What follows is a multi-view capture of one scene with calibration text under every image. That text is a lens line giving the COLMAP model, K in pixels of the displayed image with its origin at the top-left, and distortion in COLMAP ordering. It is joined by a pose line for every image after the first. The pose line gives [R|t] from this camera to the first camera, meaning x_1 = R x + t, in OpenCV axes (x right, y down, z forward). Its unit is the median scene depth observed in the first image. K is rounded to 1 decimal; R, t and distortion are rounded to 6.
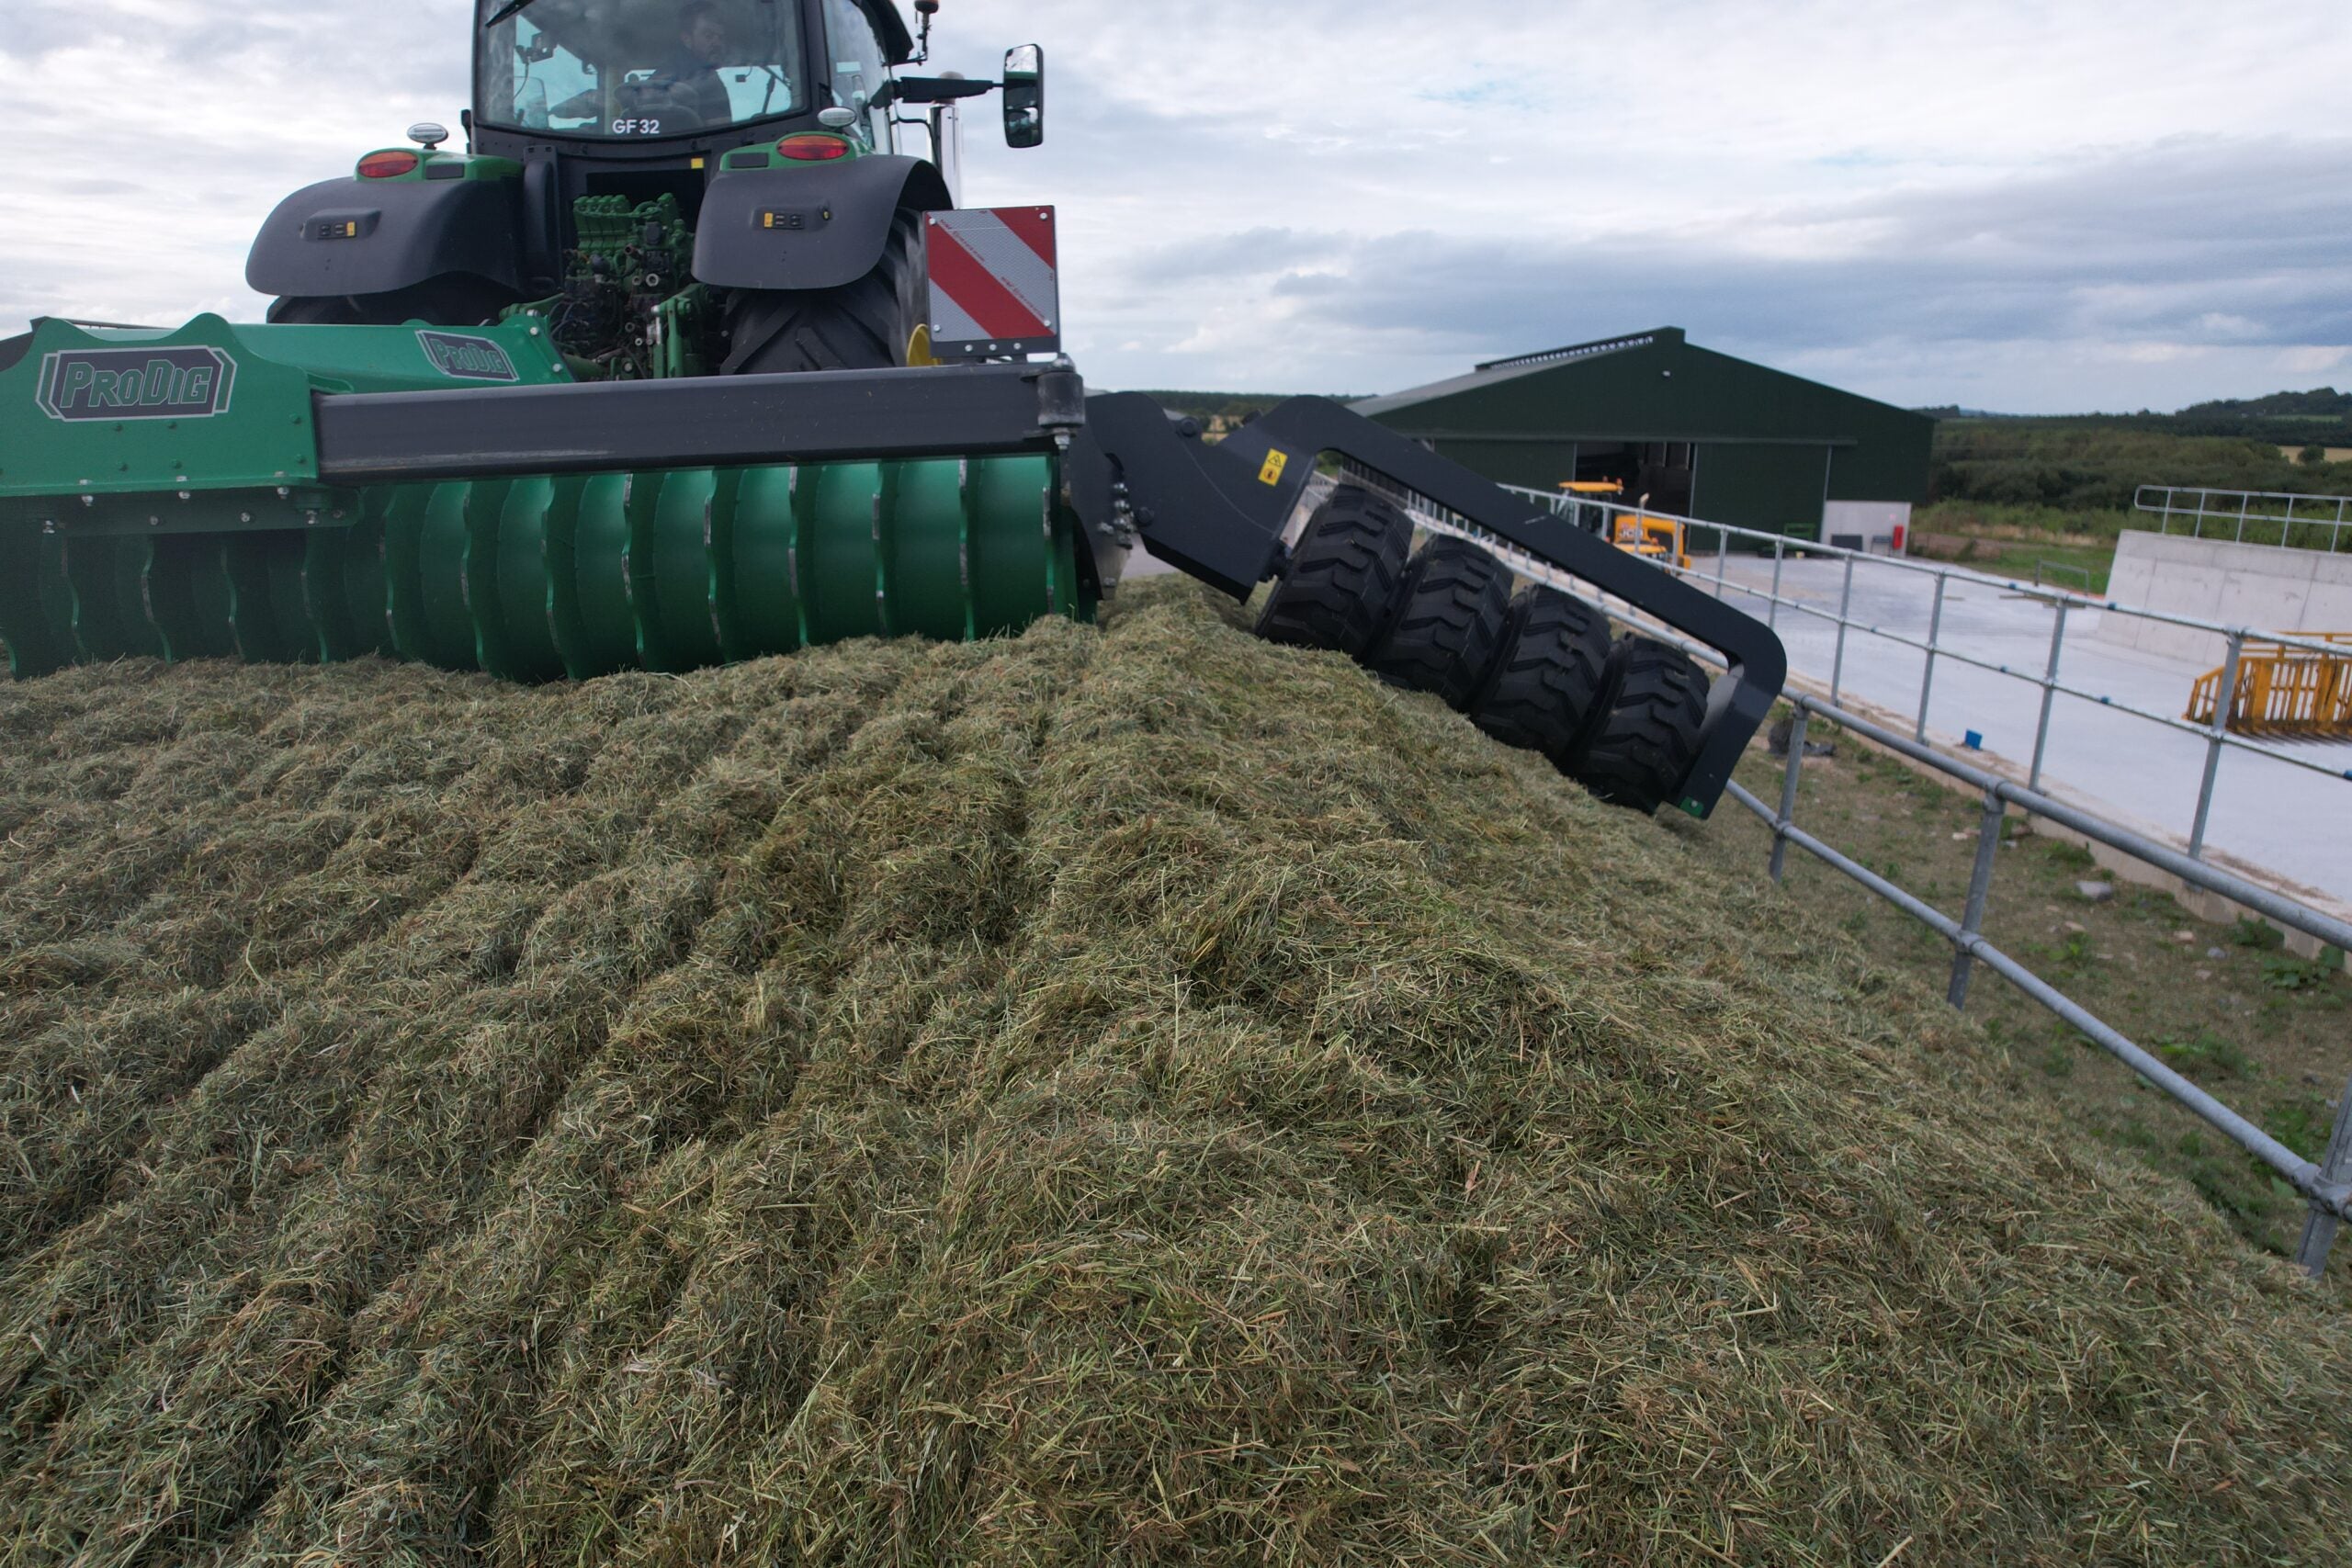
lens RADIAL K [[1503.9, 0, 1178.7], [0, 1503.9, 799.8], [0, 0, 1]] dist [-0.079893, 0.073250]
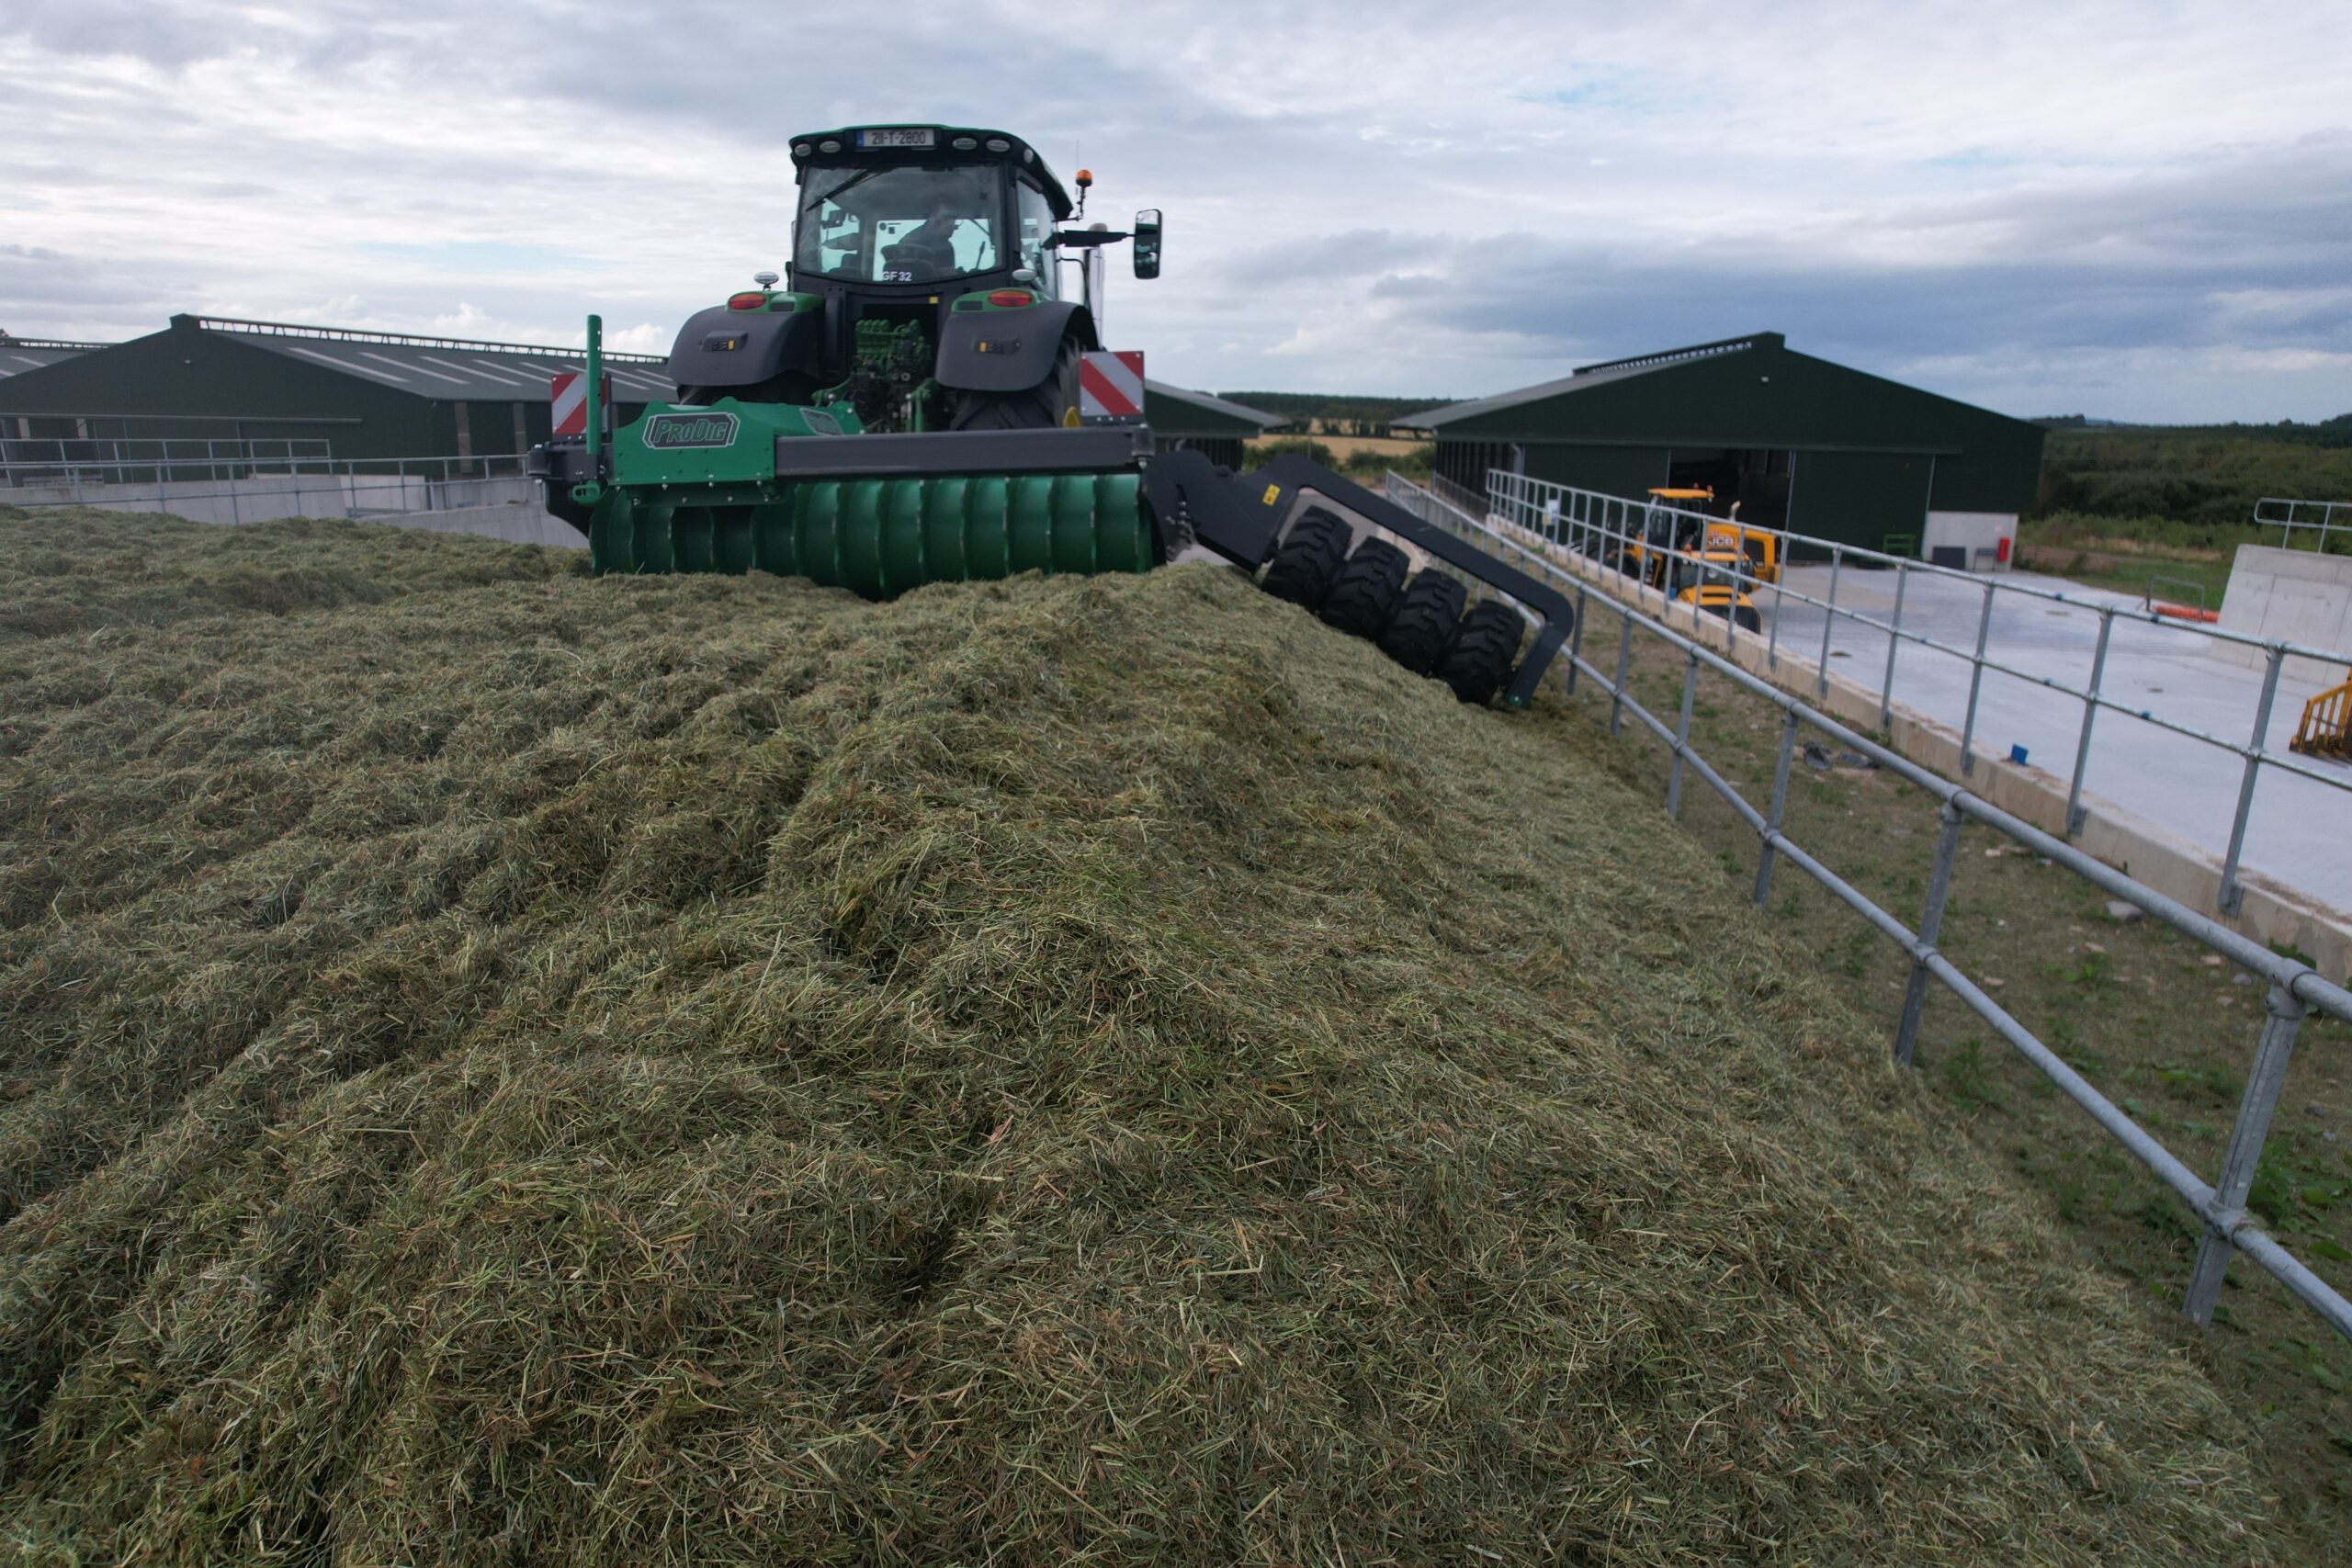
lens RADIAL K [[1503.9, 0, 1178.7], [0, 1503.9, 799.8], [0, 0, 1]] dist [-0.079893, 0.073250]
pose [[0.997876, 0.024223, -0.060469, 0.149748], [-0.024290, 0.999705, -0.000366, 0.009305], [0.060443, 0.001834, 0.998170, -0.007279]]
